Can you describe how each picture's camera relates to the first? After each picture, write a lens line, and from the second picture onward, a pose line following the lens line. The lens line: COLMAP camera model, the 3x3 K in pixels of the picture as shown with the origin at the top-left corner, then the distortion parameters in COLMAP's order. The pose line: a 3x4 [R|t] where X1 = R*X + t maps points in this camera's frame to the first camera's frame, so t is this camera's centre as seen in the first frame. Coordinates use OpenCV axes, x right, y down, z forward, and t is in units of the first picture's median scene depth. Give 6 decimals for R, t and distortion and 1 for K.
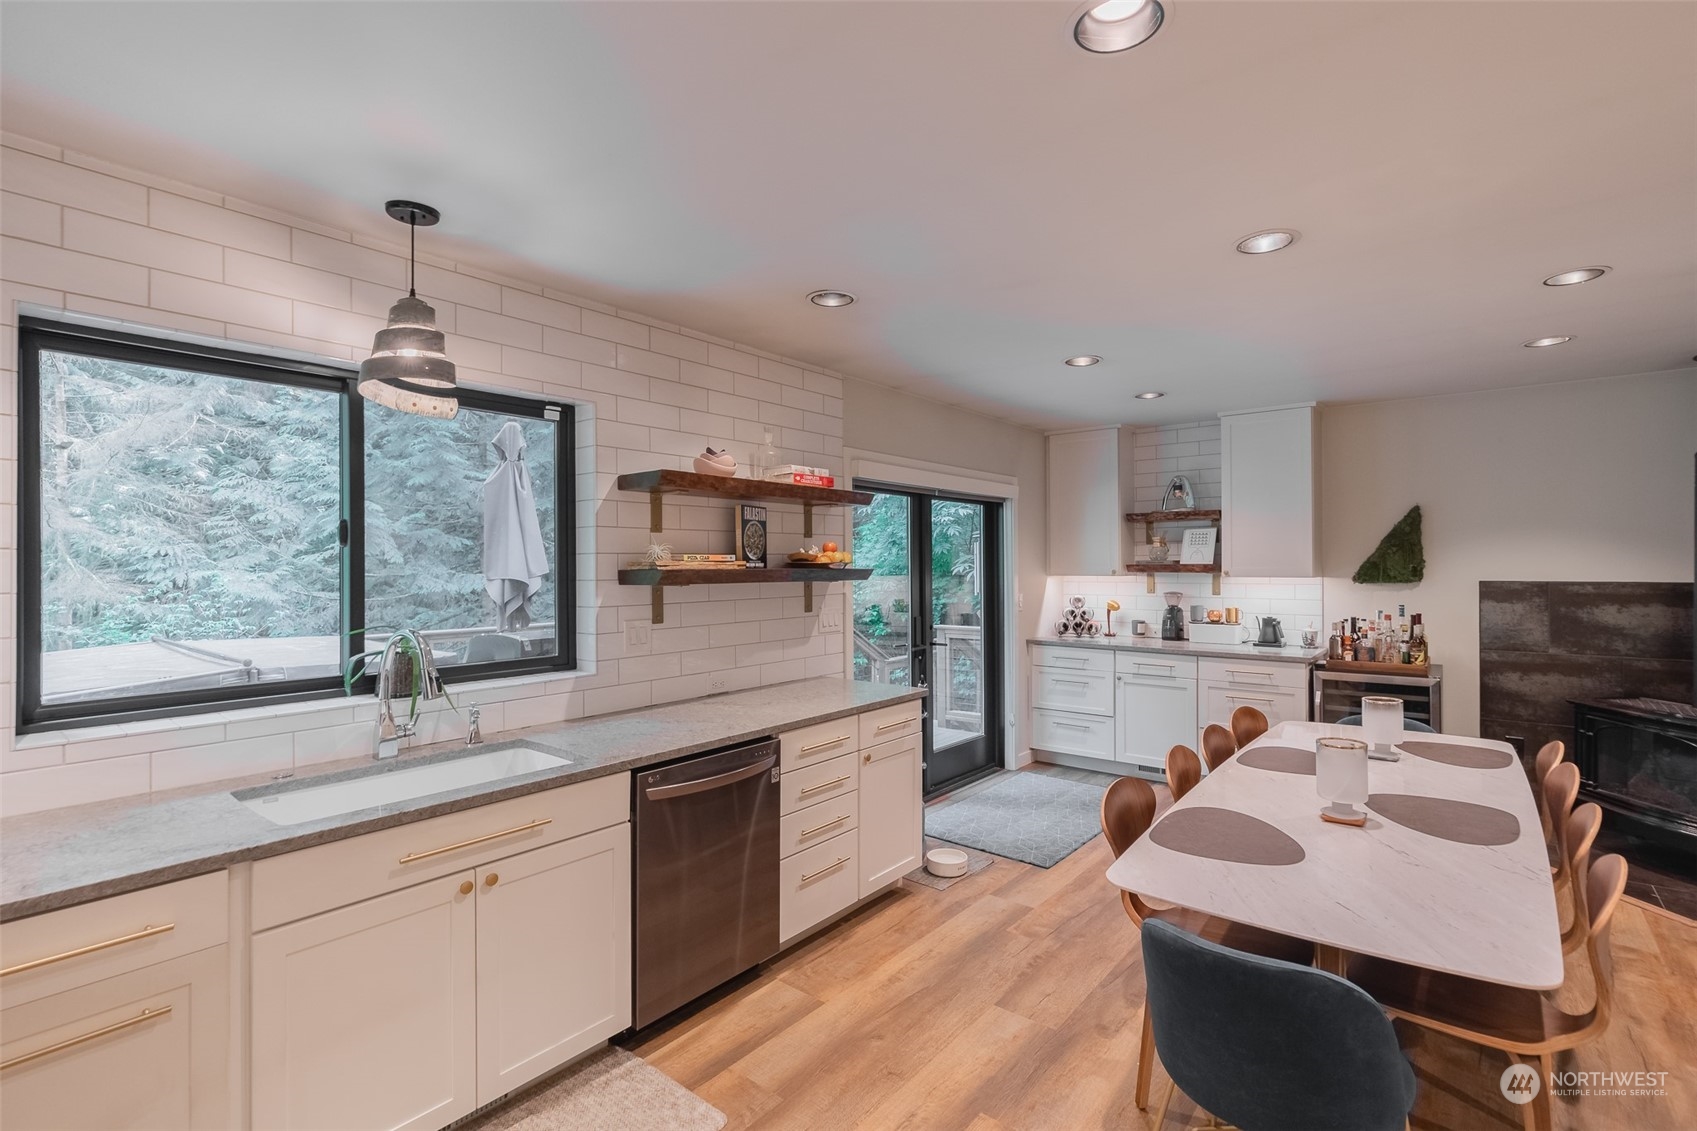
lens RADIAL K [[776.0, 0, 848.9], [0, 776.0, 562.4], [0, 0, 1]] dist [-0.009858, 0.004018]
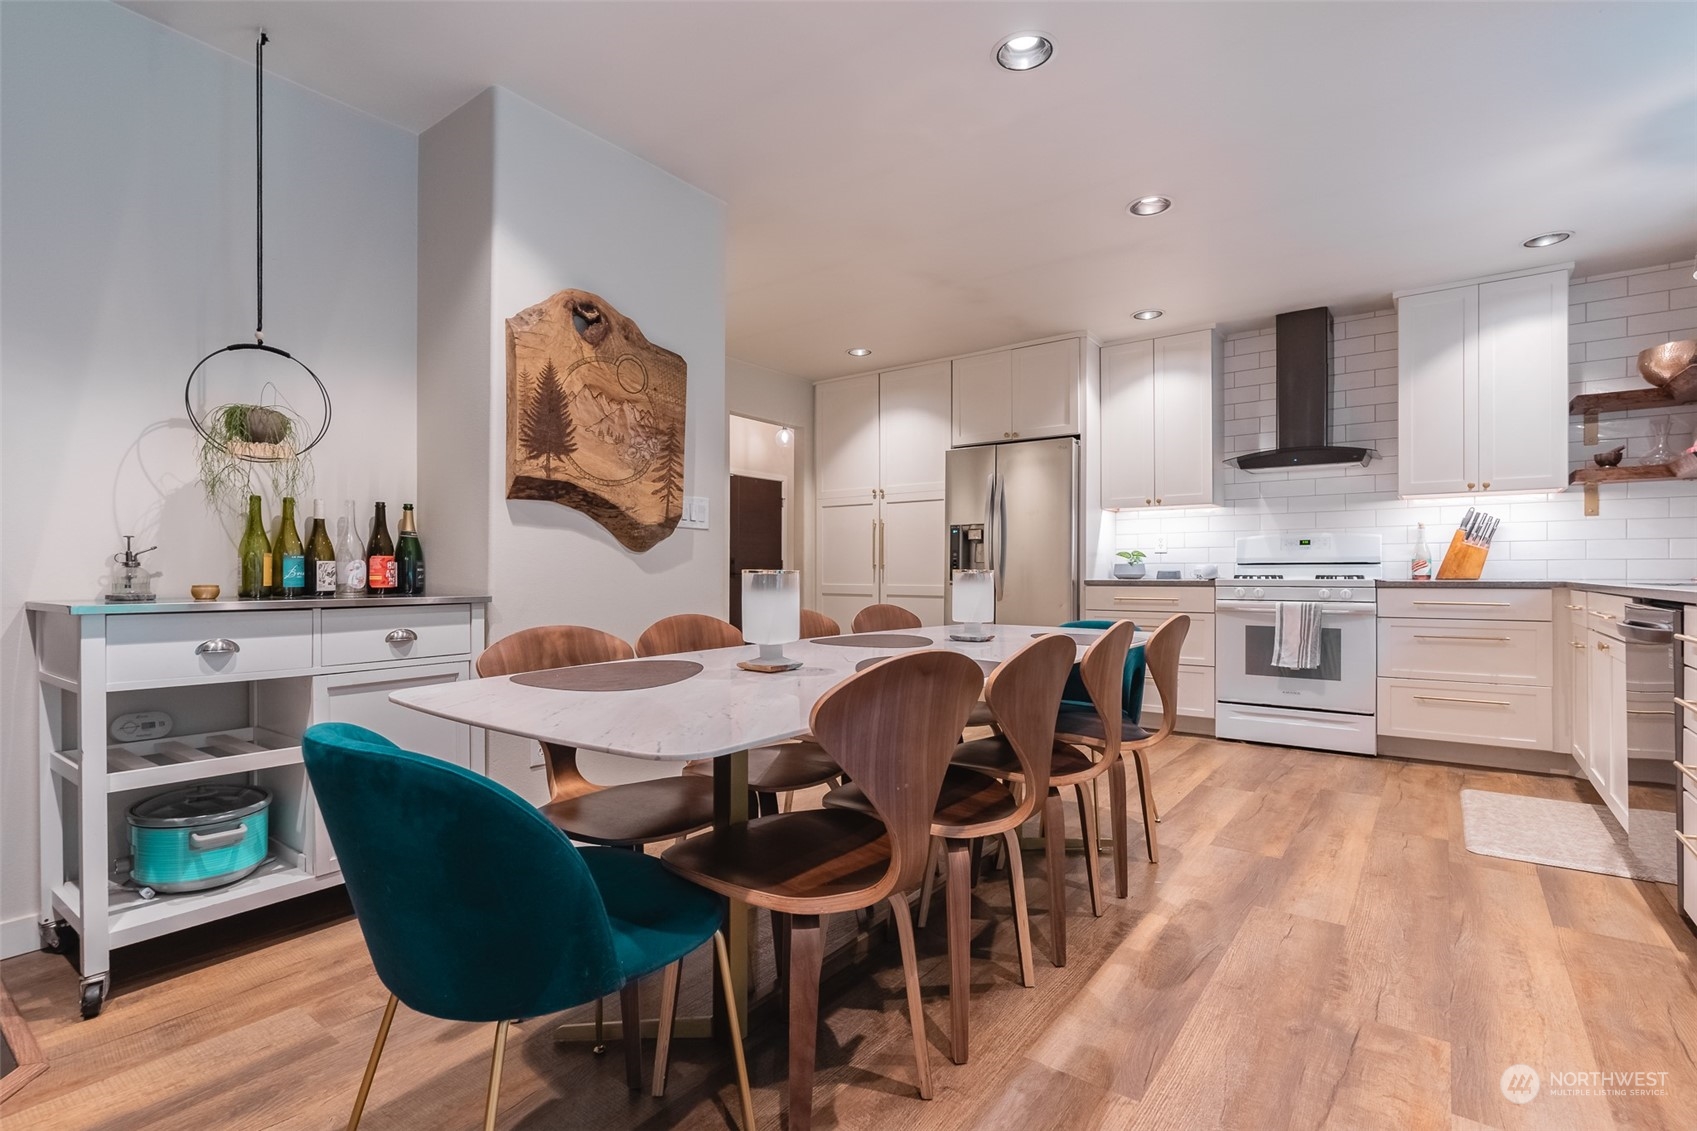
lens RADIAL K [[776.0, 0, 843.3], [0, 776.0, 569.4], [0, 0, 1]] dist [-0.009858, 0.004018]
pose [[-0.999443, 0.005306, -0.032952, 0.582839], [0.005411, 0.999981, -0.003099, 0.158749], [0.032935, -0.003275, -0.999452, 1.418638]]
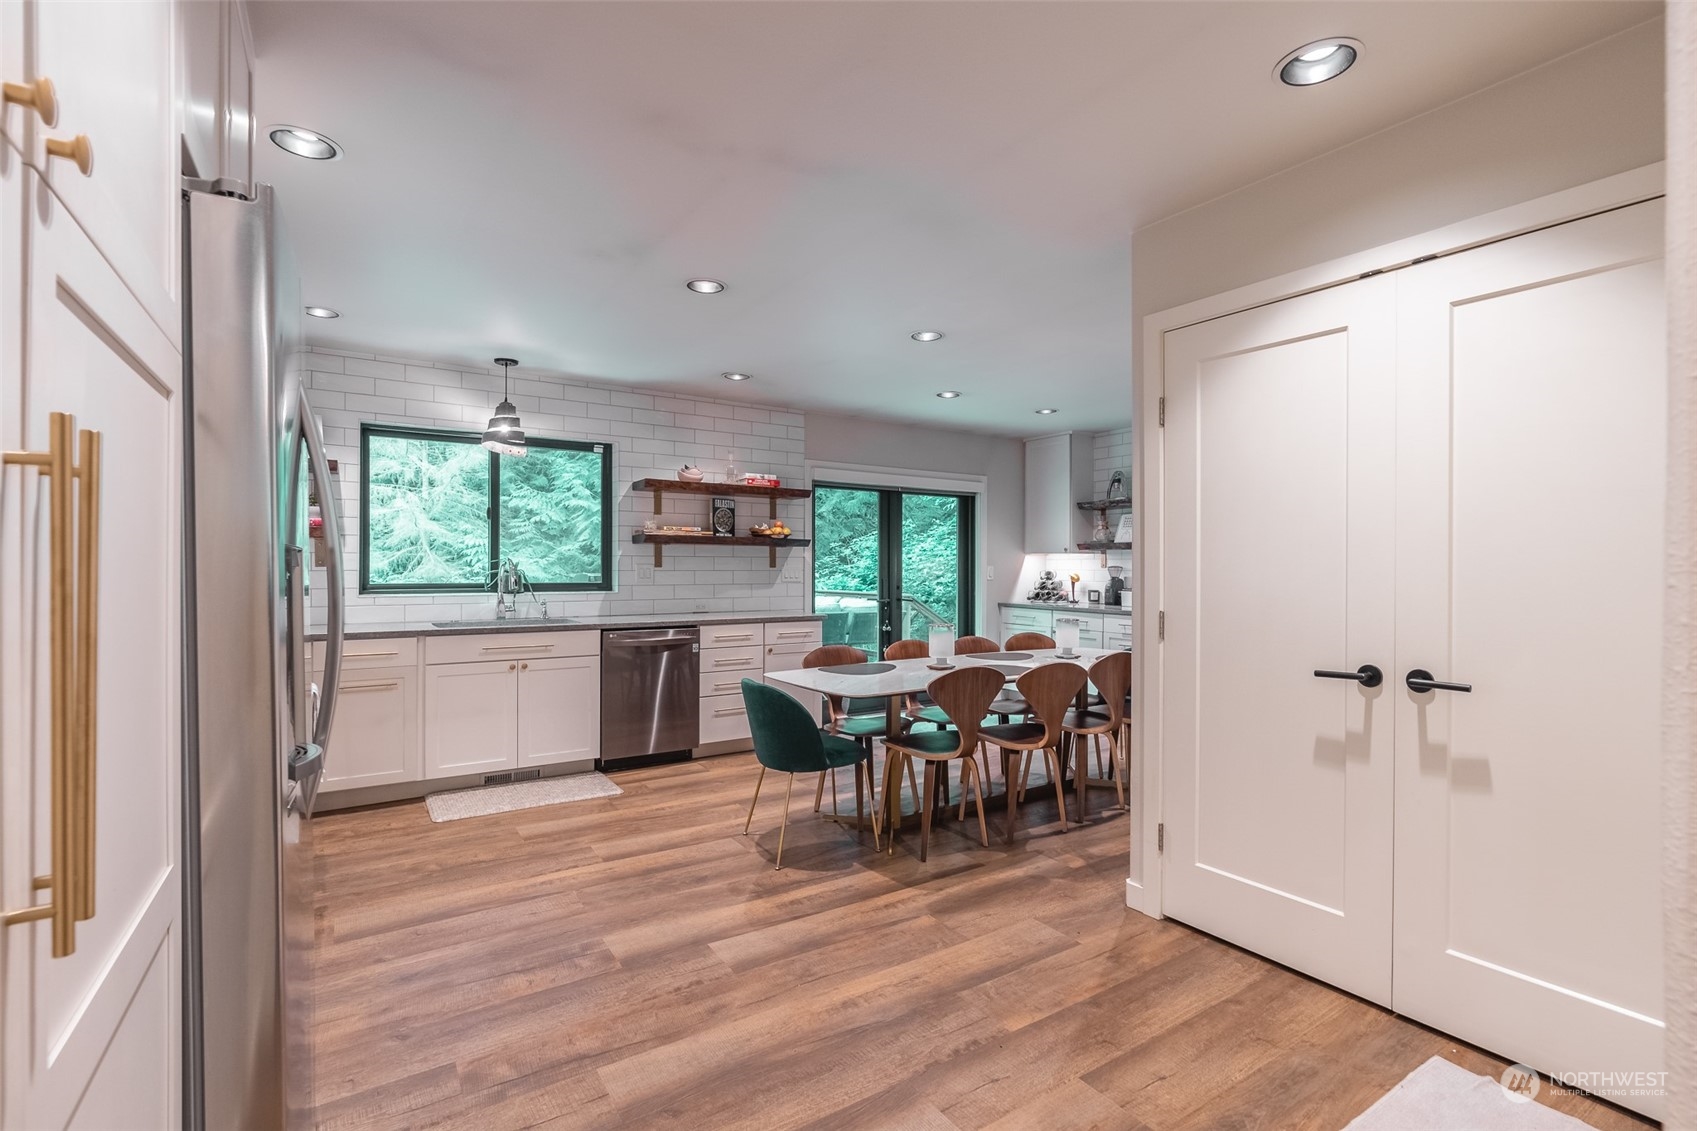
lens RADIAL K [[776.0, 0, 851.5], [0, 776.0, 568.3], [0, 0, 1]] dist [-0.009858, 0.004018]
pose [[0.953007, 0.009315, -0.302804, 0.661416], [-0.008370, 0.999955, 0.004419, 0.067152], [0.302831, -0.001677, 0.953043, -0.499570]]
